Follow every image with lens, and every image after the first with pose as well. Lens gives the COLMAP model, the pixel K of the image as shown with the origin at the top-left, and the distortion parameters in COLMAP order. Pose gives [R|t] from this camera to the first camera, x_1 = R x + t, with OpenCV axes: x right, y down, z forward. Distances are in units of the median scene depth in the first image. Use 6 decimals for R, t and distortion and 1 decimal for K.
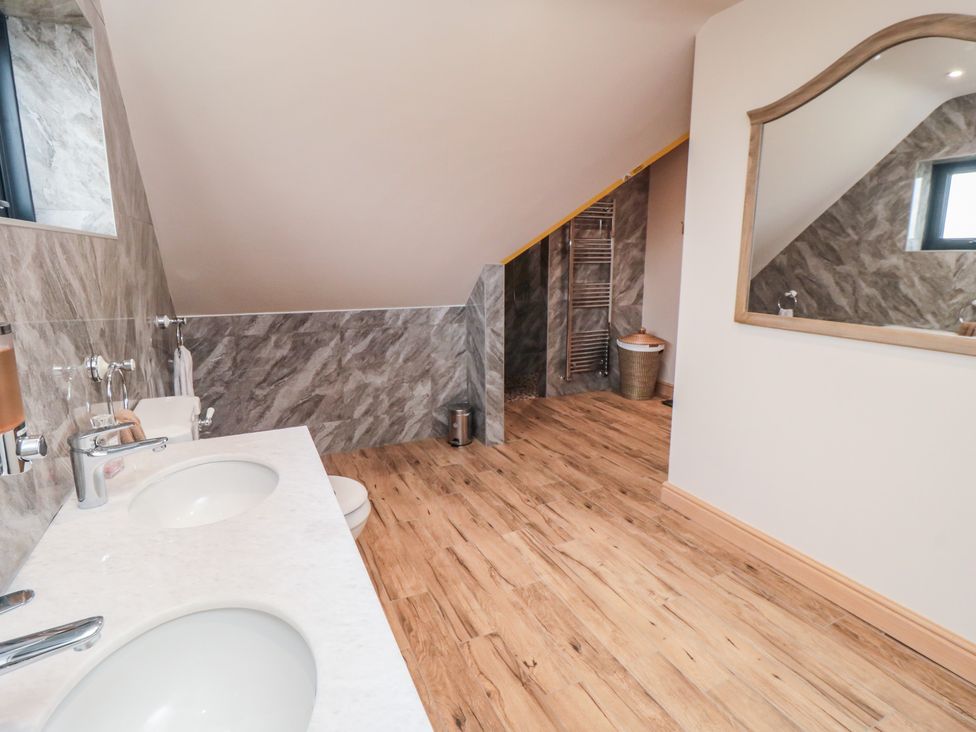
lens RADIAL K [[527.0, 0, 502.5], [0, 527.0, 363.9], [0, 0, 1]] dist [-0.002996, -0.012148]
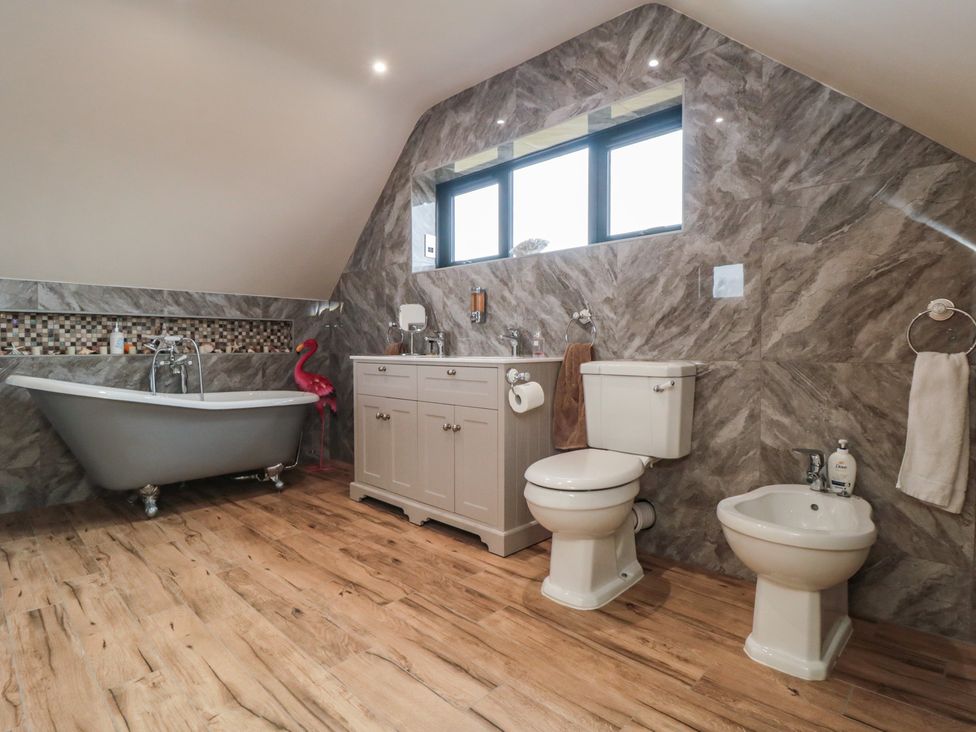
lens RADIAL K [[527.0, 0, 502.5], [0, 527.0, 363.9], [0, 0, 1]] dist [-0.002996, -0.012148]
pose [[-0.942545, 0.006699, -0.334013, 0.090560], [-0.071473, 0.972606, 0.221198, -0.139441], [0.326345, 0.232362, -0.916246, 1.699439]]
